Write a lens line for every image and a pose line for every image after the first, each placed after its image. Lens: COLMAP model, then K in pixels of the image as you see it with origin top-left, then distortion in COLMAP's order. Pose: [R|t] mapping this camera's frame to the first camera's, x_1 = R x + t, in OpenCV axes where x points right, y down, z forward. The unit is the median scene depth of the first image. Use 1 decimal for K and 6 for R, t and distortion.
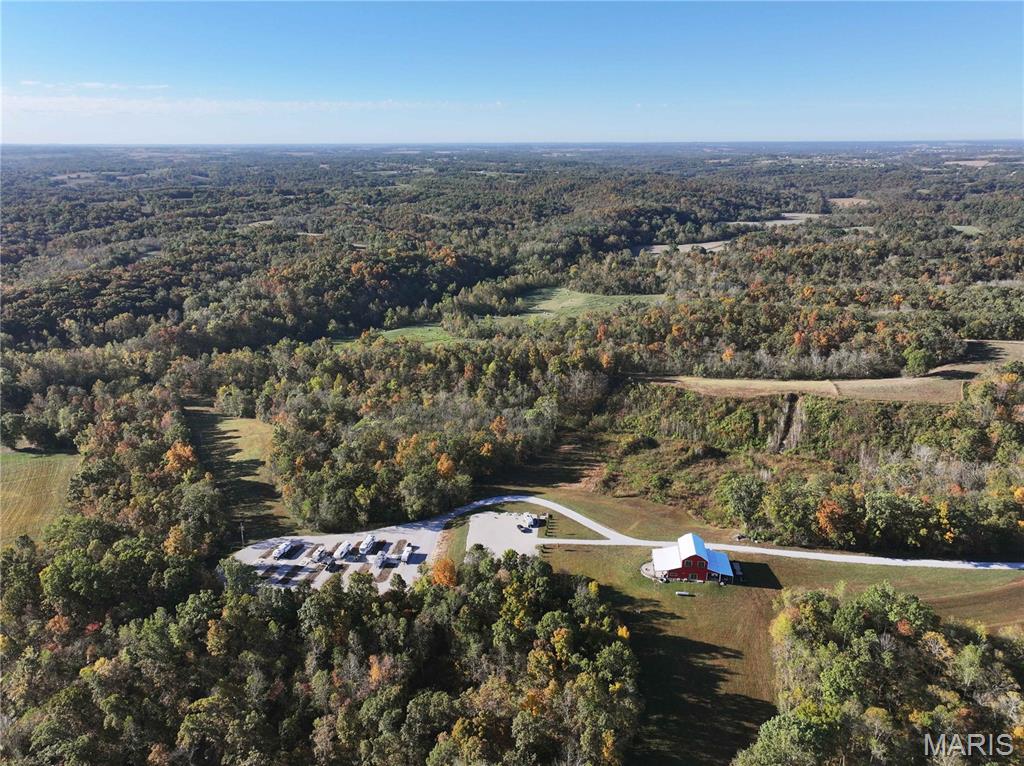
lens RADIAL K [[721.1, 0, 516.2], [0, 721.1, 380.2], [0, 0, 1]] dist [-0.005339, 0.024592]
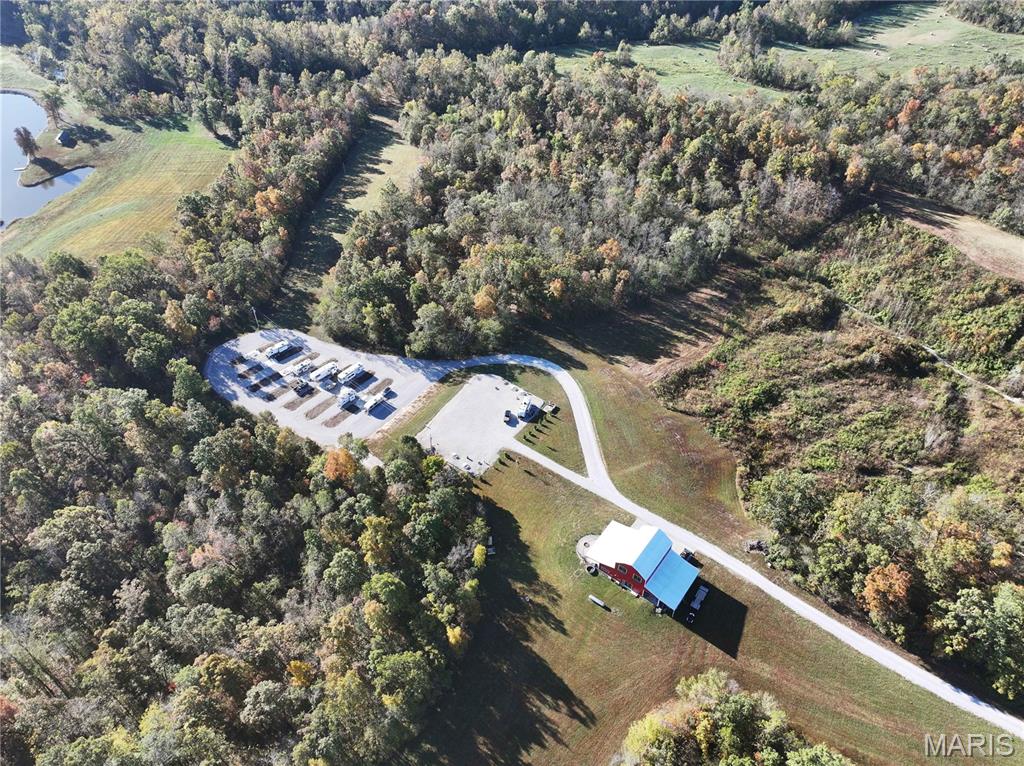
lens RADIAL K [[721.1, 0, 516.2], [0, 721.1, 380.2], [0, 0, 1]] dist [-0.005339, 0.024592]
pose [[0.861938, 0.344035, -0.372428, 0.297403], [-0.156043, 0.878903, 0.450755, -0.194553], [0.482404, -0.330408, 0.811244, 0.347274]]
